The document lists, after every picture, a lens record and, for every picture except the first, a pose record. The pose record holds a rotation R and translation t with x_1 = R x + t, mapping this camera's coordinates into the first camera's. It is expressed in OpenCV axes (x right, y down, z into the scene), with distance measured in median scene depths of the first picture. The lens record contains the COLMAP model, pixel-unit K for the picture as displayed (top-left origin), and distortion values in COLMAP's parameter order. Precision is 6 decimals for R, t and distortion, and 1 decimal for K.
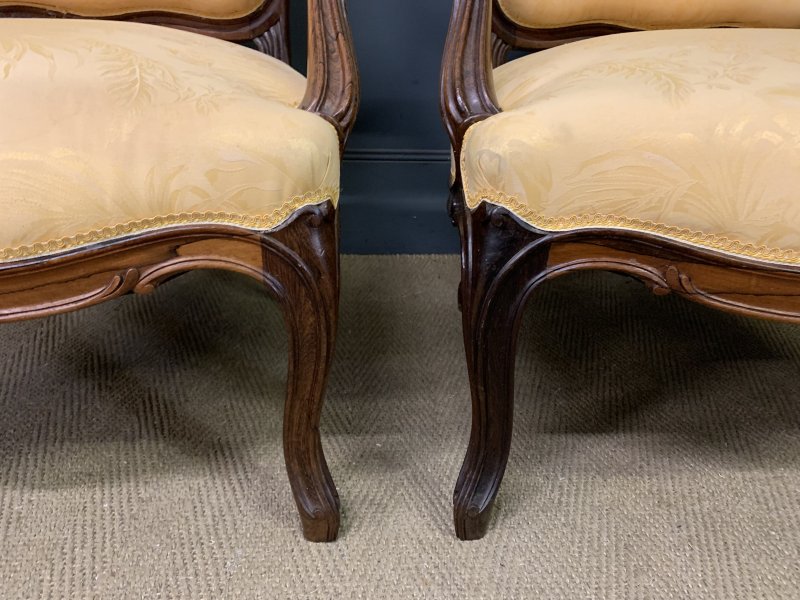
lens RADIAL K [[615.4, 0, 392.7], [0, 615.4, 300.2], [0, 0, 1]] dist [0.011609, -0.002433]
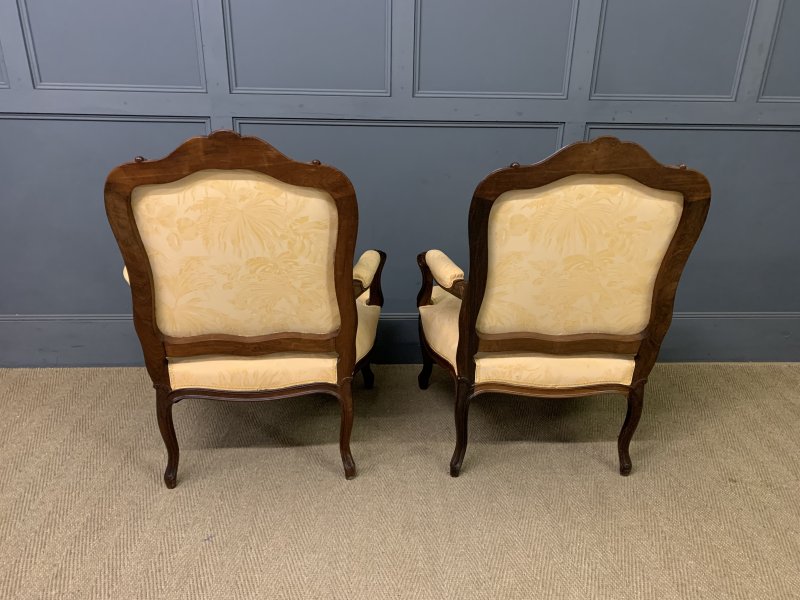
lens RADIAL K [[615.4, 0, 399.5], [0, 615.4, 296.7], [0, 0, 1]] dist [0.011609, -0.002433]
pose [[0.999977, -0.006355, -0.002511, -0.035105], [0.006172, 0.997719, -0.067217, -0.339399], [0.002933, 0.067200, 0.997735, -1.974461]]
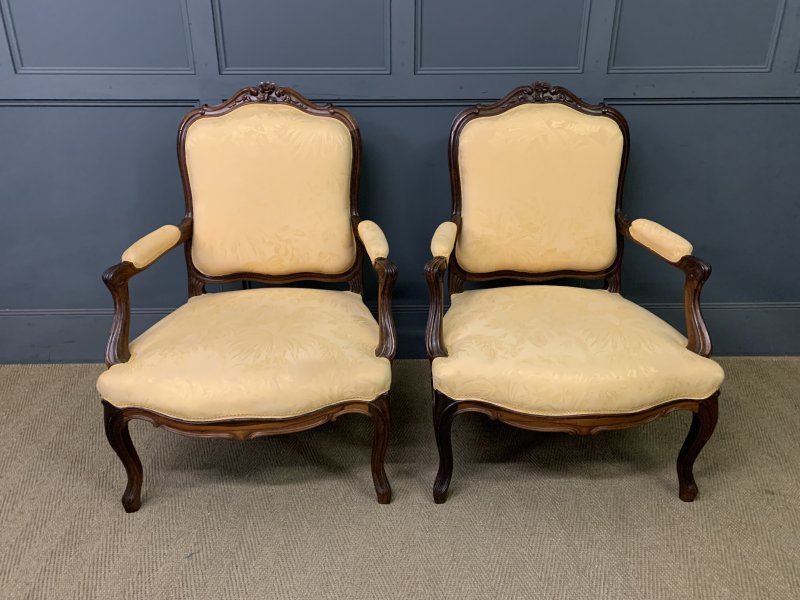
lens RADIAL K [[615.4, 0, 392.4], [0, 615.4, 284.1], [0, 0, 1]] dist [0.011609, -0.002433]
pose [[0.998955, -0.012936, -0.043829, 0.049820], [0.010320, 0.998182, -0.059379, -0.409052], [0.044517, 0.058865, 0.997273, -1.742591]]
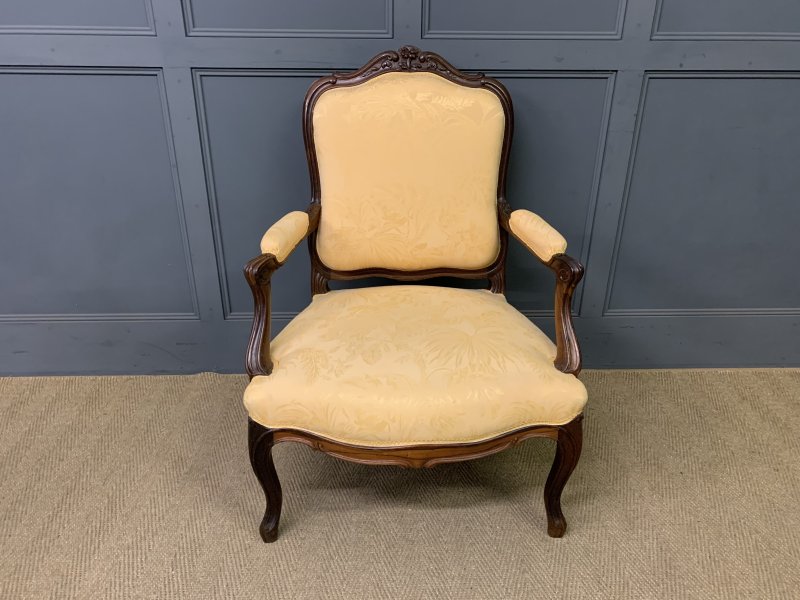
lens RADIAL K [[615.4, 0, 401.0], [0, 615.4, 295.8], [0, 0, 1]] dist [0.011609, -0.002433]
pose [[0.999661, -0.008747, -0.024517, 0.005249], [0.008387, 0.999857, -0.014717, -0.533317], [0.024642, 0.014506, 0.999591, -1.264396]]
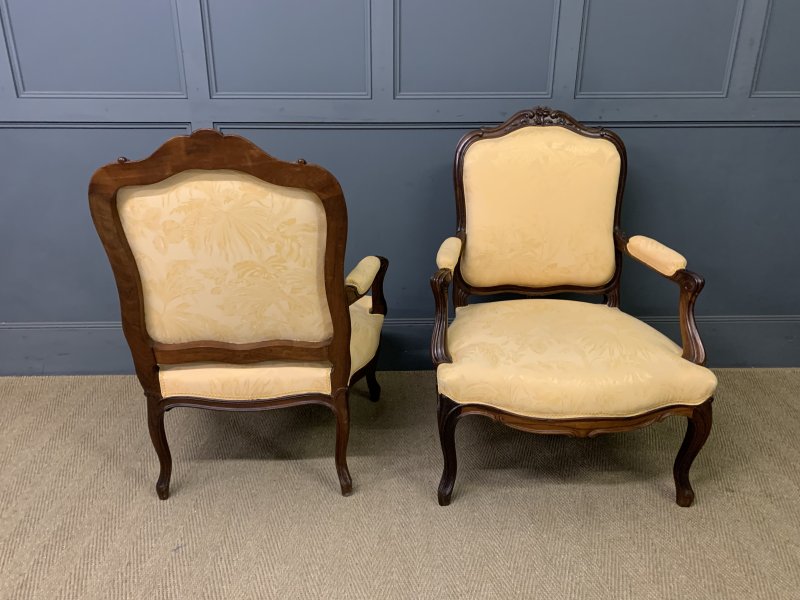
lens RADIAL K [[615.4, 0, 388.4], [0, 615.4, 291.4], [0, 0, 1]] dist [0.011609, -0.002433]
pose [[0.999226, -0.015009, -0.036350, 0.116041], [0.011417, 0.995211, -0.097077, -0.294368], [0.037633, 0.096587, 0.994613, -1.897841]]
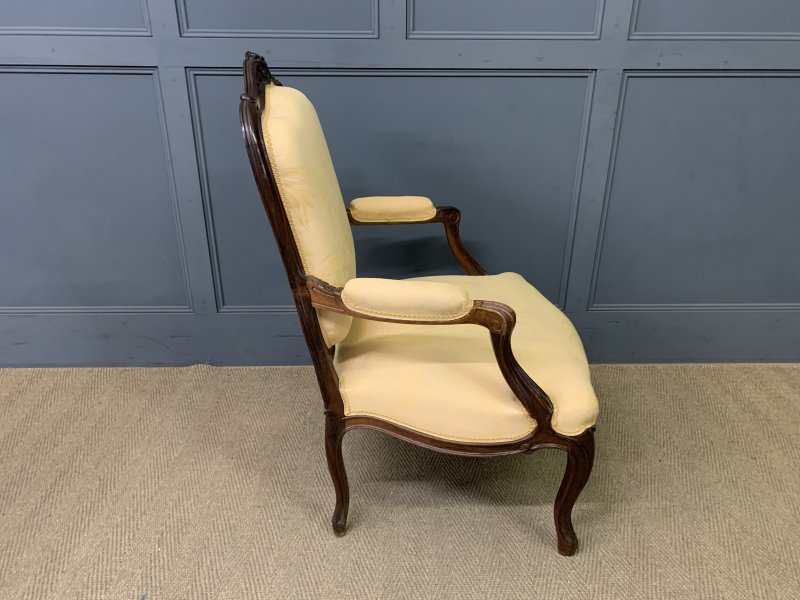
lens RADIAL K [[615.4, 0, 400.8], [0, 615.4, 295.2], [0, 0, 1]] dist [0.011609, -0.002433]
pose [[0.999320, -0.006503, -0.036292, 0.107316], [0.005231, 0.999373, -0.035029, -0.435803], [0.036497, 0.034816, 0.998727, -1.338506]]
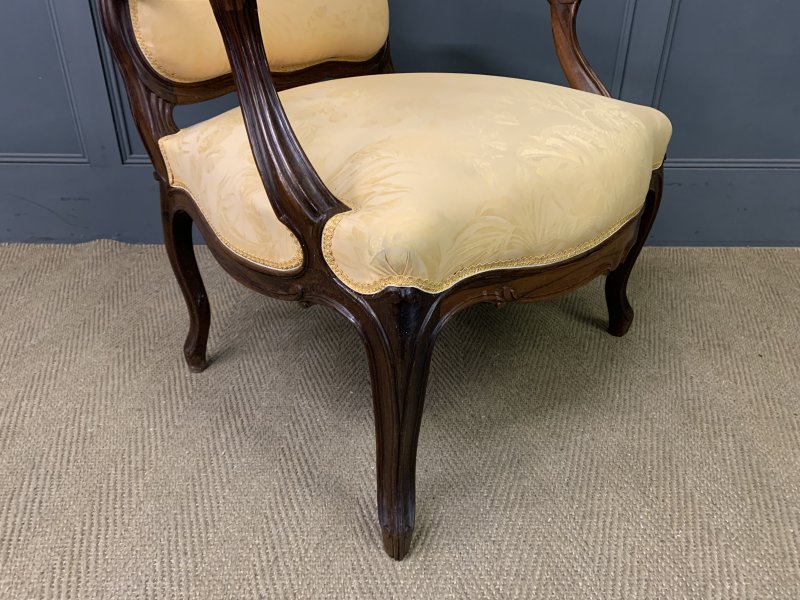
lens RADIAL K [[615.4, 0, 401.5], [0, 615.4, 302.0], [0, 0, 1]] dist [0.011609, -0.002433]
pose [[0.999158, 0.003636, -0.040856, 0.171335], [-0.002522, 0.999625, 0.027274, 0.002110], [0.040940, -0.027148, 0.998793, -0.393993]]
